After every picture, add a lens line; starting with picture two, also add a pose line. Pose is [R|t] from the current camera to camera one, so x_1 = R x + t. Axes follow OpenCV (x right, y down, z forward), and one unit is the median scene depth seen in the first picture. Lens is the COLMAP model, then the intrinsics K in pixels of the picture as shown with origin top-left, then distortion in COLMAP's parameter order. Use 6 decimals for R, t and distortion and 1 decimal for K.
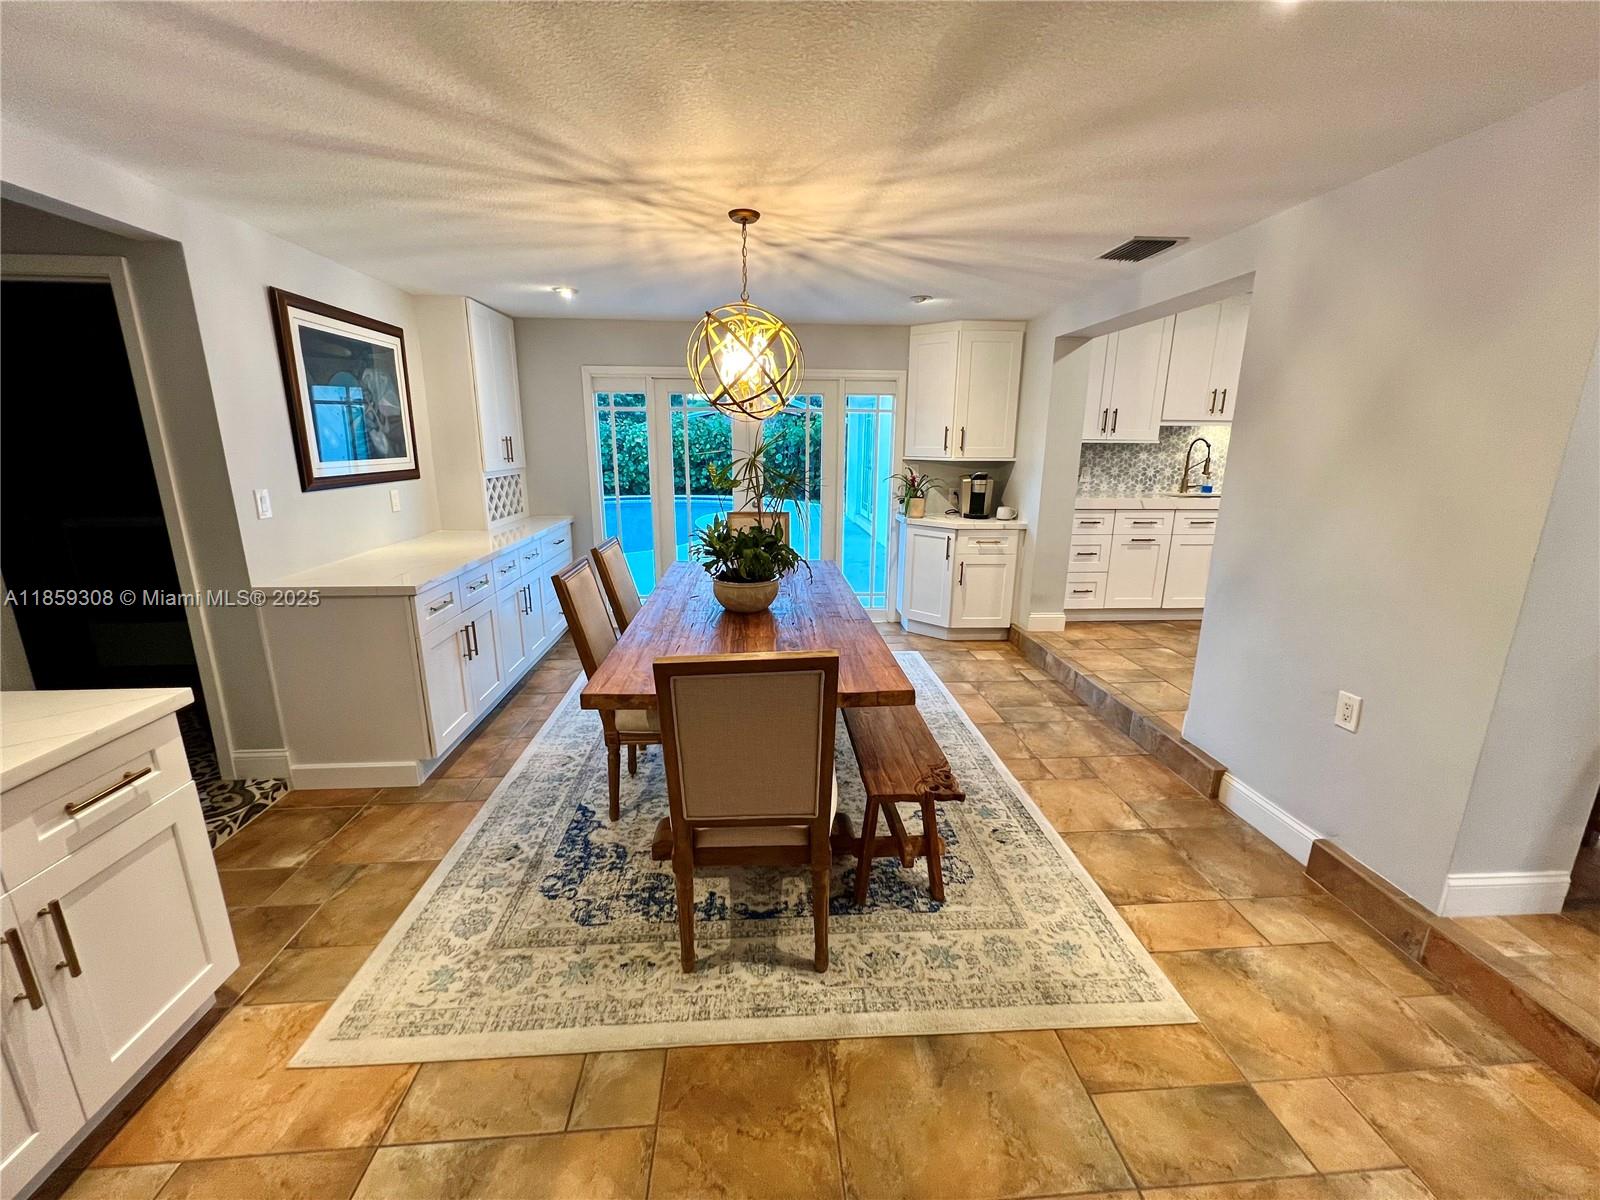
lens RADIAL K [[640.5, 0, 796.0], [0, 640.5, 593.9], [0, 0, 1]] dist [-0.002015, 0.000571]
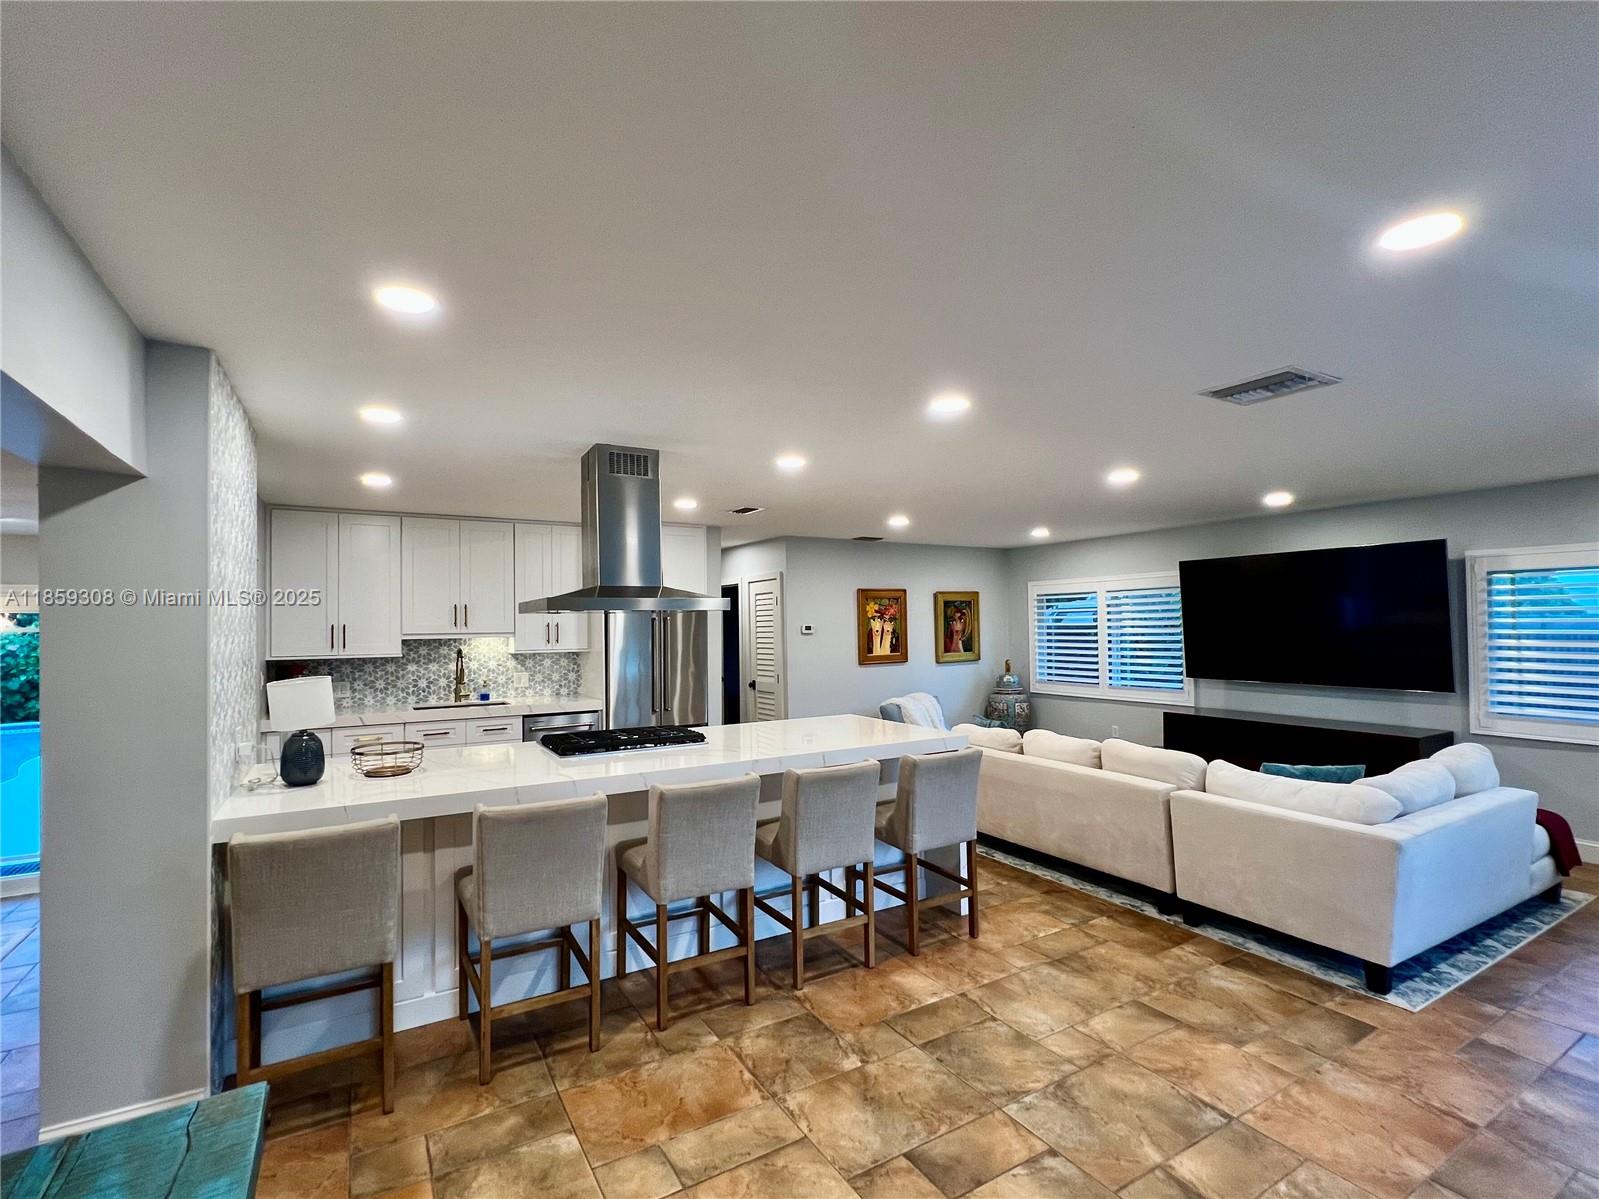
lens RADIAL K [[725.6, 0, 765.6], [0, 725.6, 610.5], [0, 0, 1]] dist [-0.001055, -0.000305]
pose [[0.902981, -0.009276, 0.429581, 0.561286], [0.119281, 0.965884, -0.229871, 0.021902], [-0.412793, 0.258810, 0.873281, -0.228069]]
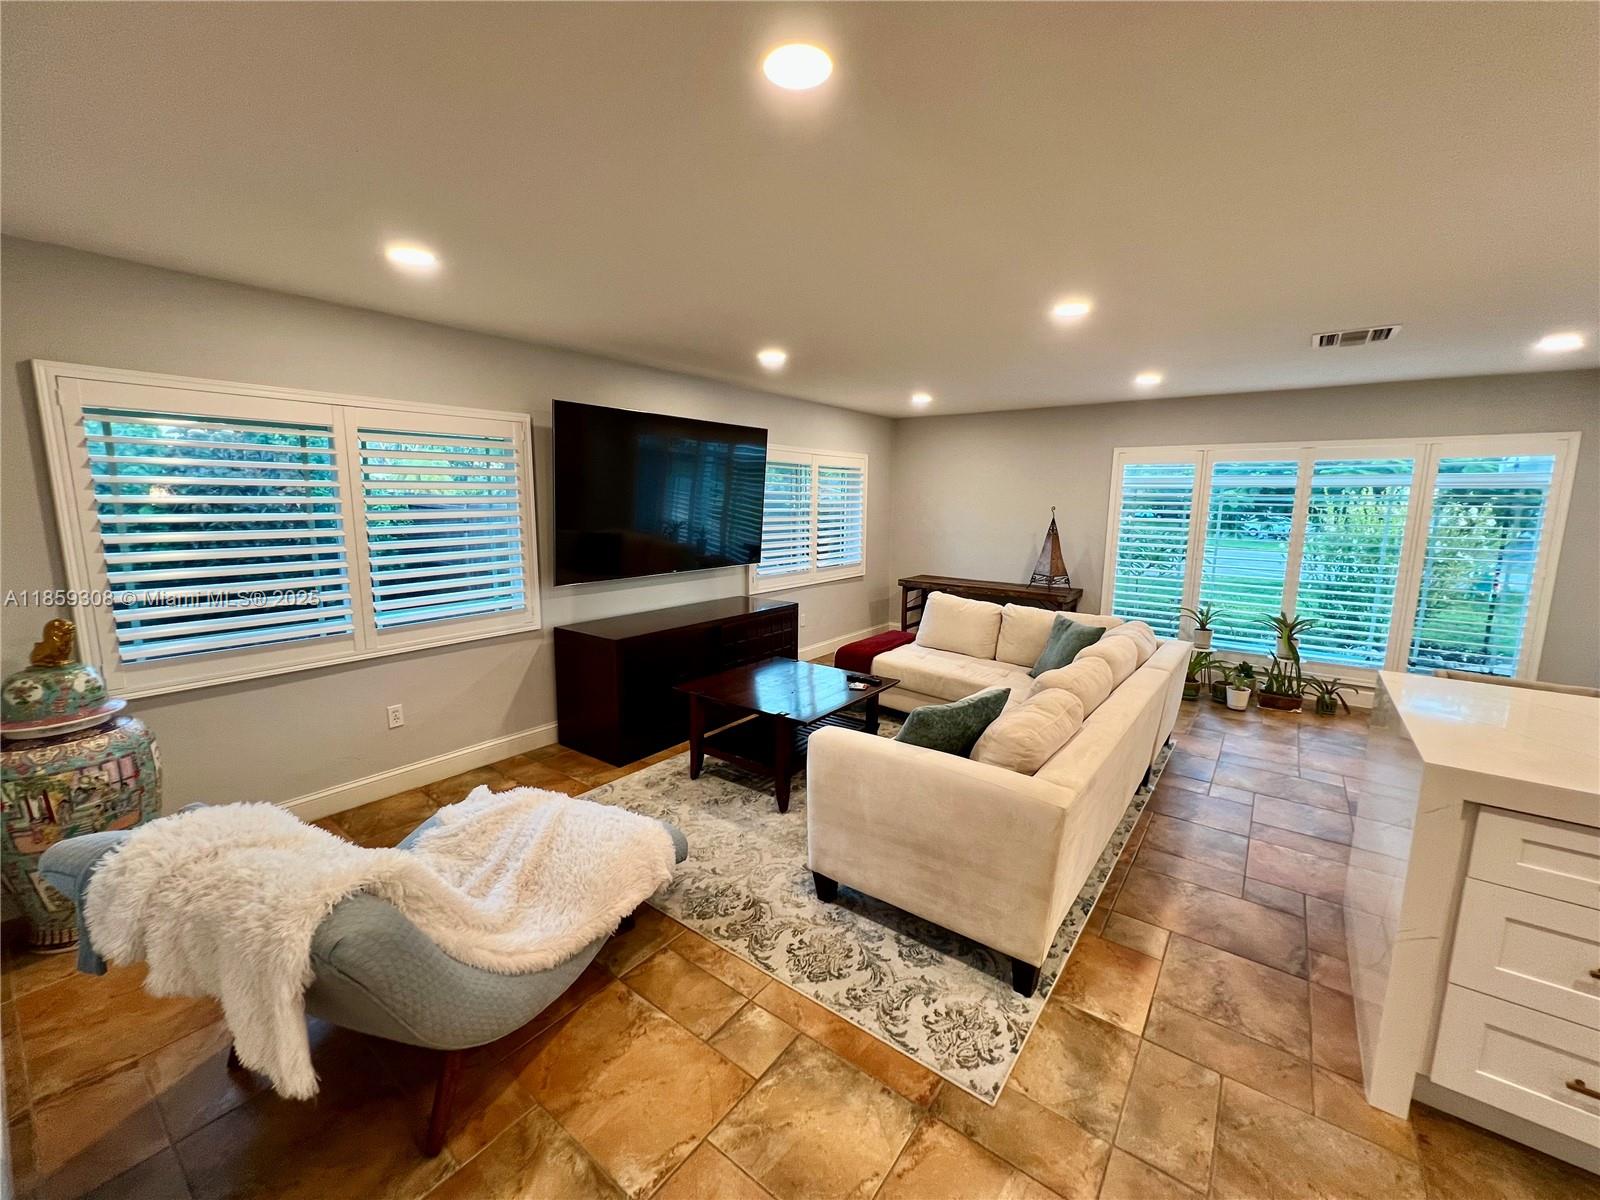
lens RADIAL K [[642.5, 0, 796.9], [0, 642.5, 595.8], [0, 0, 1]] dist [-0.002027, -0.000104]
pose [[-0.750407, -0.115905, 0.650734, 1.097074], [0.139807, 0.934397, 0.327651, -0.263246], [-0.646021, 0.336849, -0.684974, 0.950167]]
